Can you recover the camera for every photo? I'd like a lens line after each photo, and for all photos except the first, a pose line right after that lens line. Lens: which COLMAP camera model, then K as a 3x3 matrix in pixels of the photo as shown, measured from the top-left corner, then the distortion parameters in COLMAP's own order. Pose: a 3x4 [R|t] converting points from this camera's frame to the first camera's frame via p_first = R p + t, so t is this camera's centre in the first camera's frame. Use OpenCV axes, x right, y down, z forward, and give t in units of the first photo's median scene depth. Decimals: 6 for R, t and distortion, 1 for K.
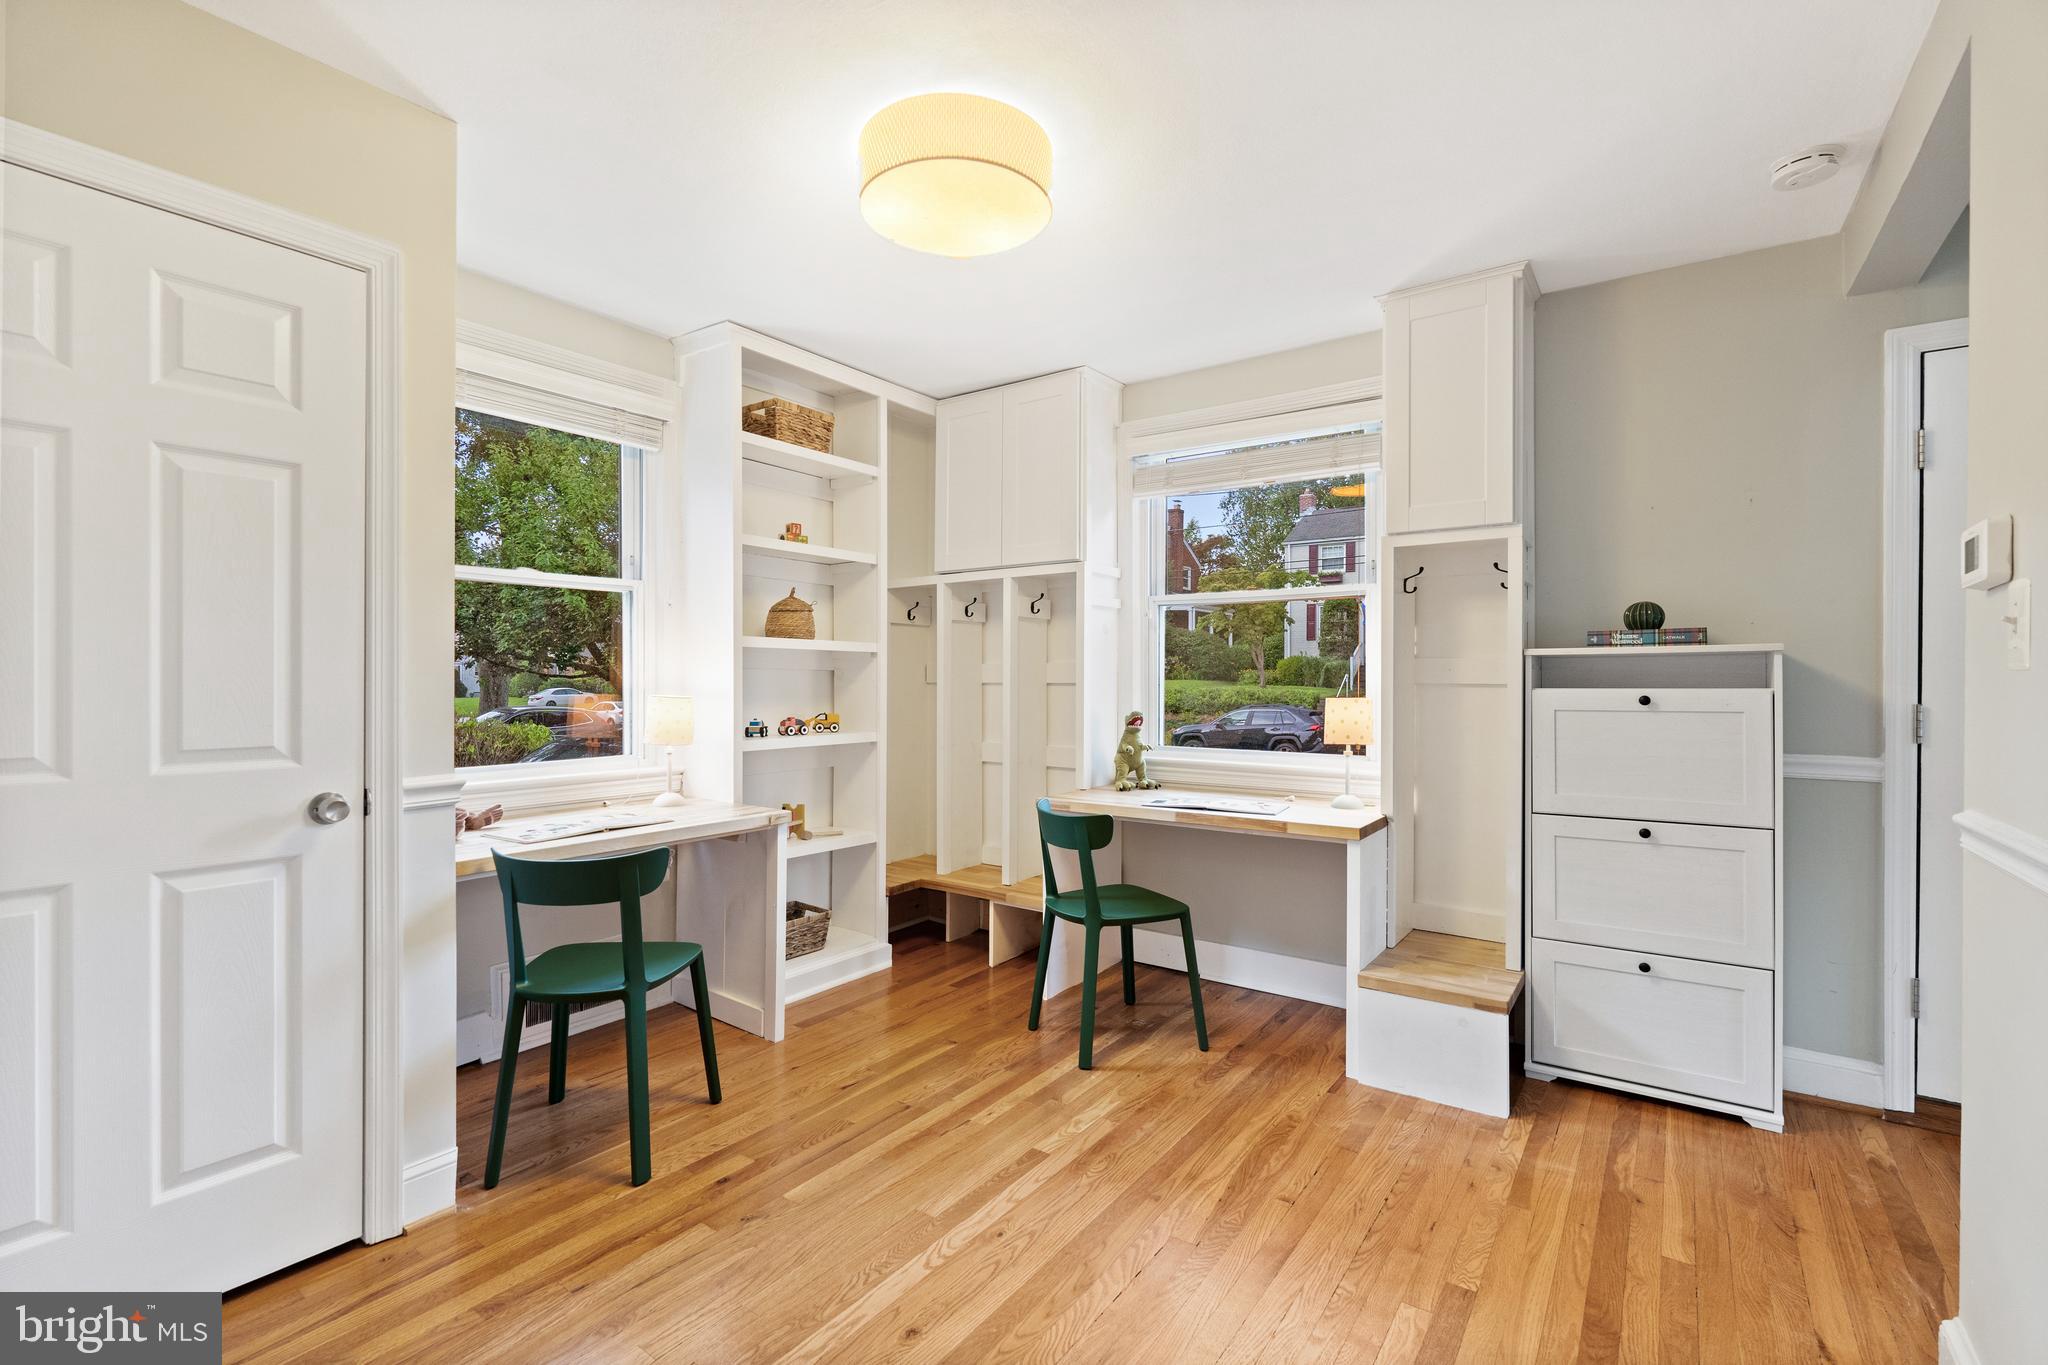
lens RADIAL K [[913.6, 0, 1029.7], [0, 913.6, 676.6], [0, 0, 1]] dist [-0.002390, 0.000621]
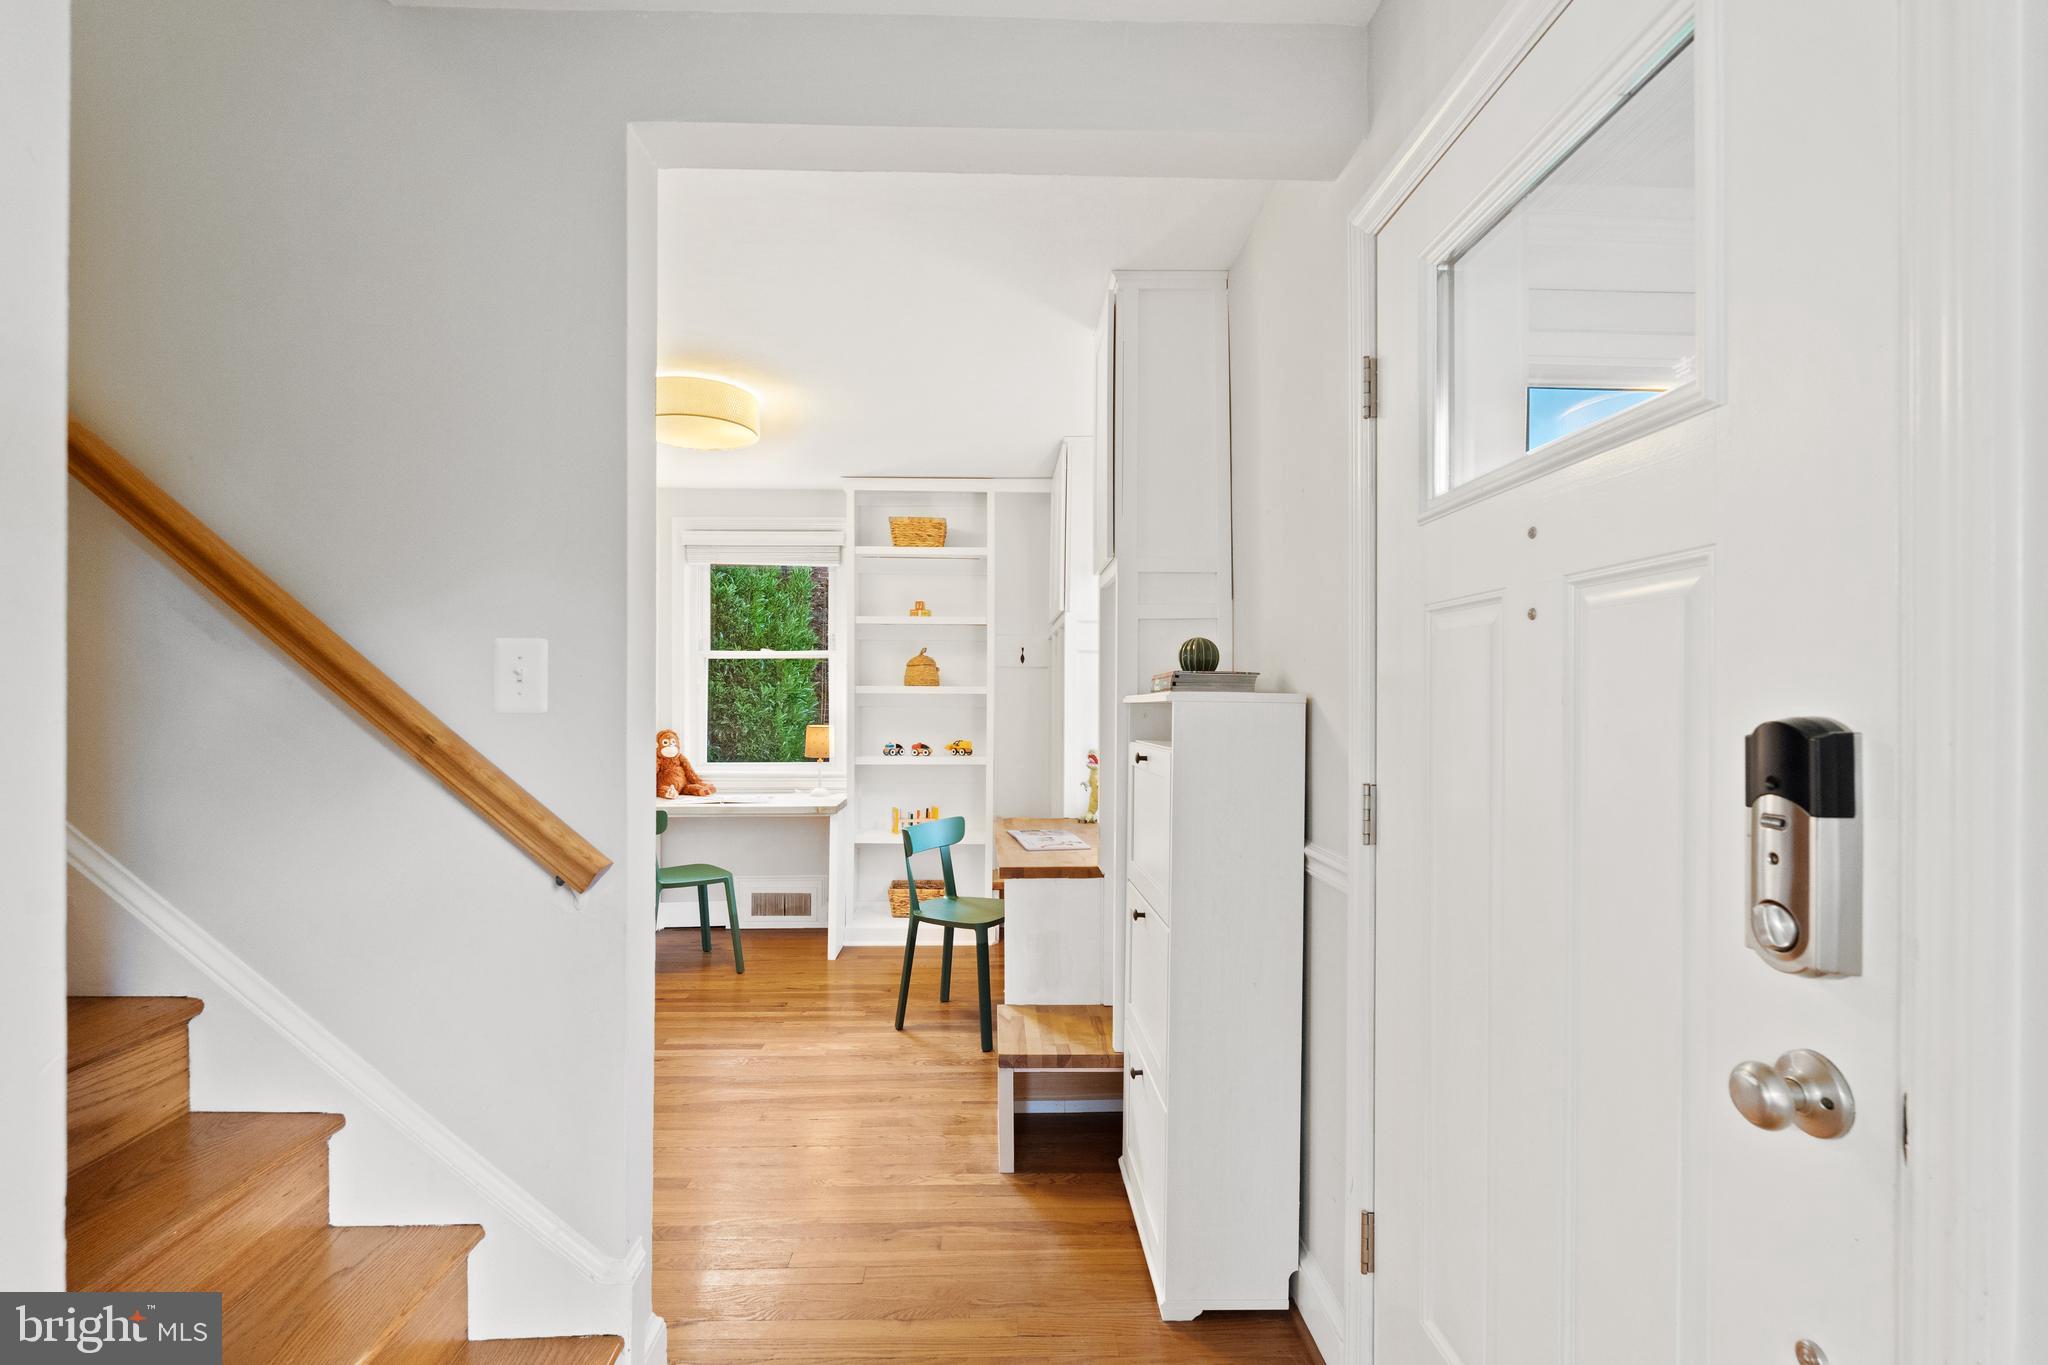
lens RADIAL K [[913.6, 0, 1012.6], [0, 913.6, 689.7], [0, 0, 1]] dist [-0.002390, 0.000621]
pose [[0.604482, -0.007992, -0.796579, 0.900917], [0.000226, 0.999951, -0.009861, -0.021157], [0.796619, 0.005780, 0.604454, 0.276348]]
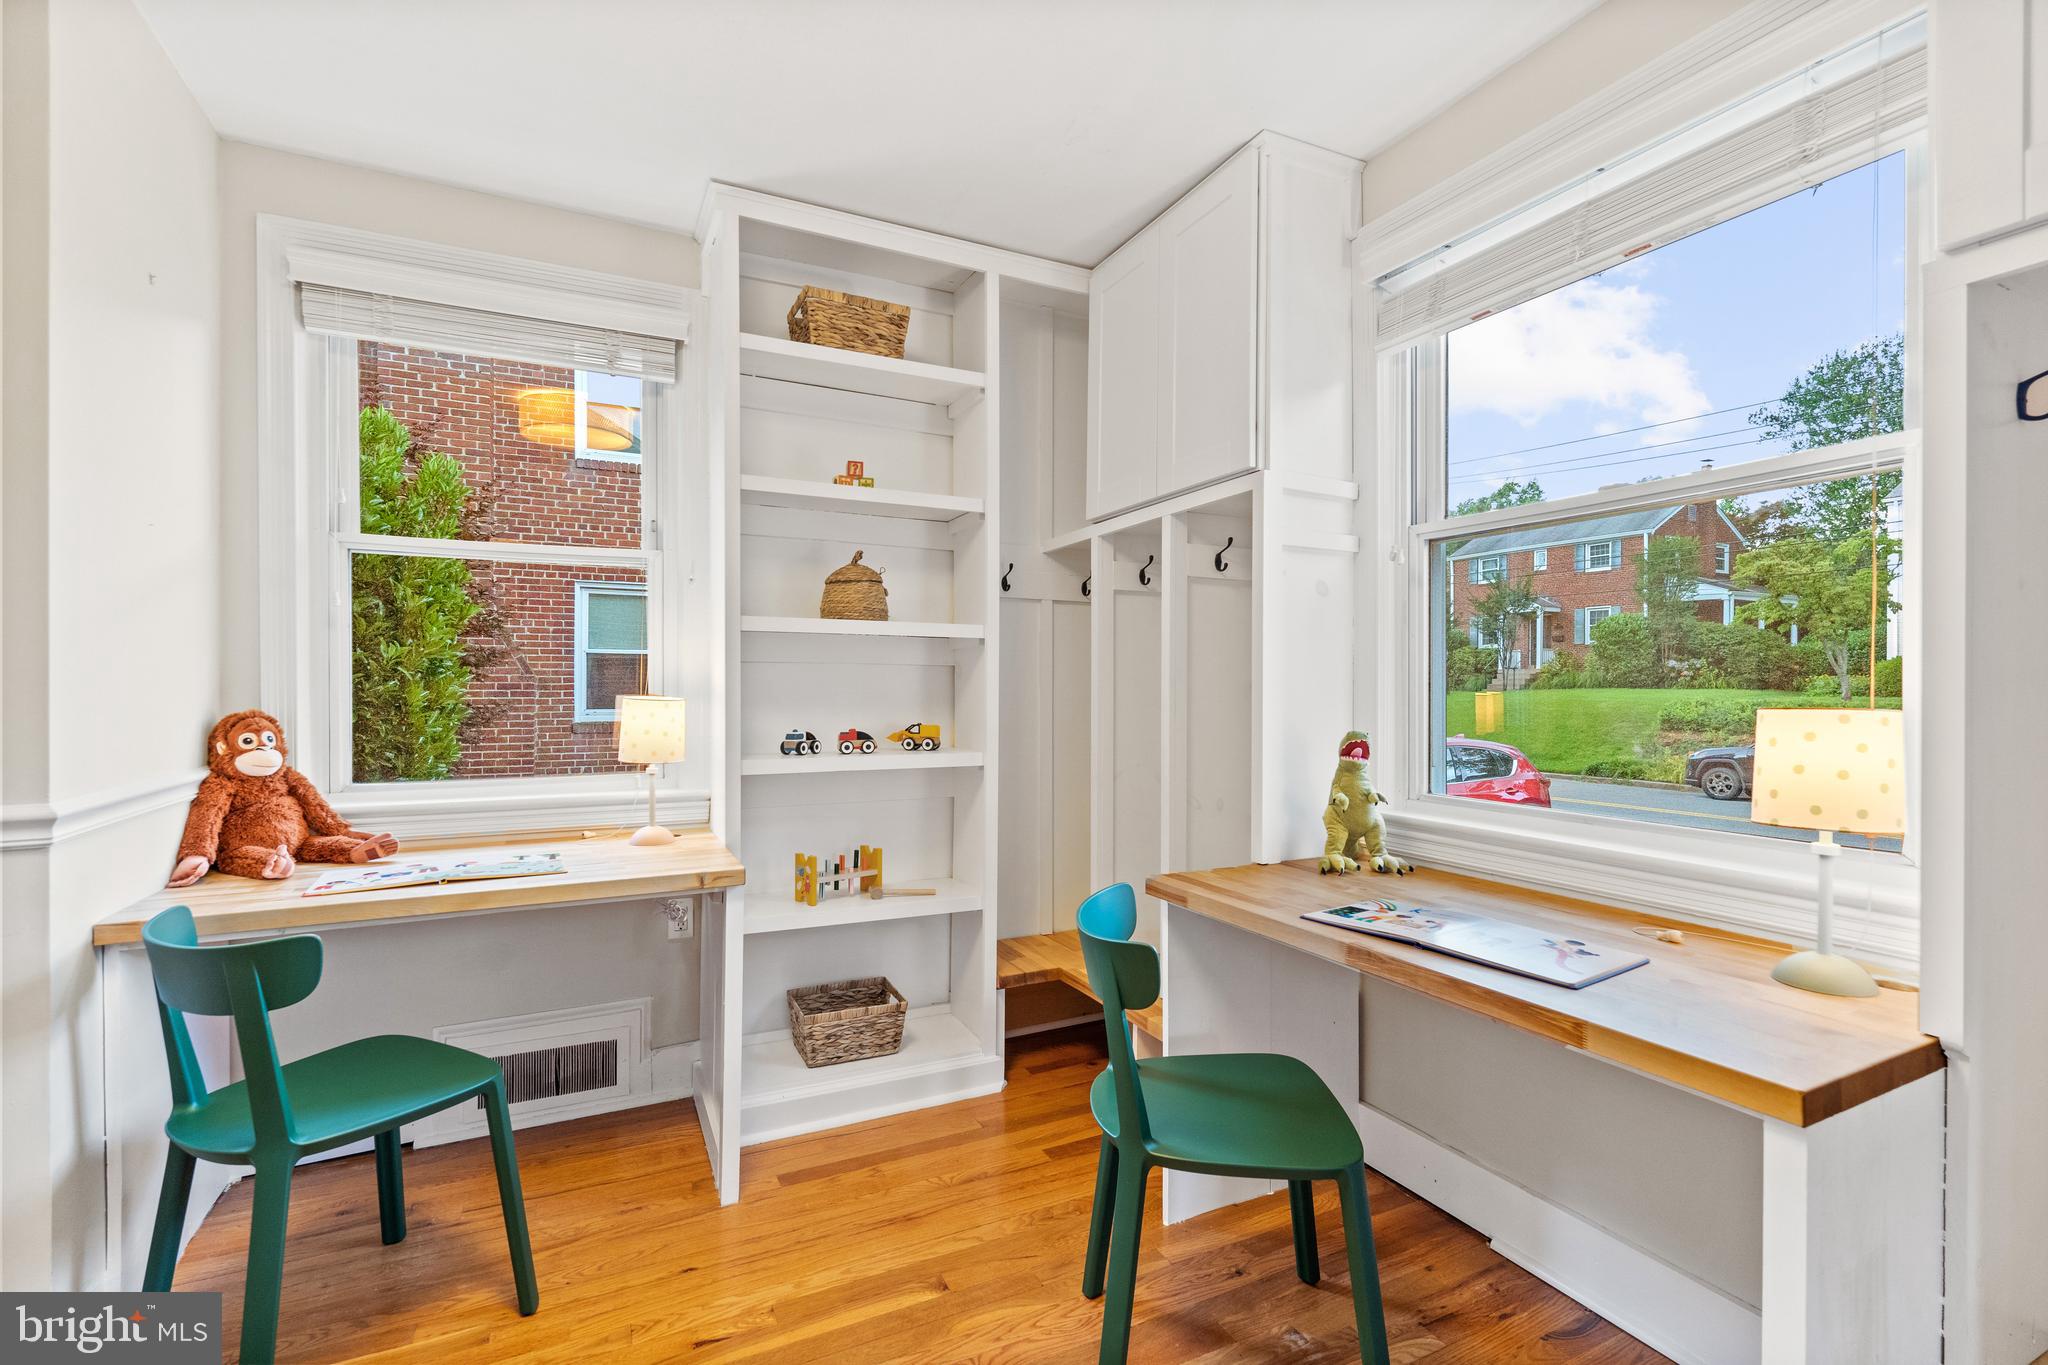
lens RADIAL K [[913.6, 0, 1017.8], [0, 913.6, 686.6], [0, 0, 1]] dist [-0.002390, 0.000621]
pose [[0.879575, -0.001009, -0.475759, 0.197197], [0.001221, 0.999999, 0.000137, 0.010813], [0.475758, -0.000701, 0.879576, 0.415349]]
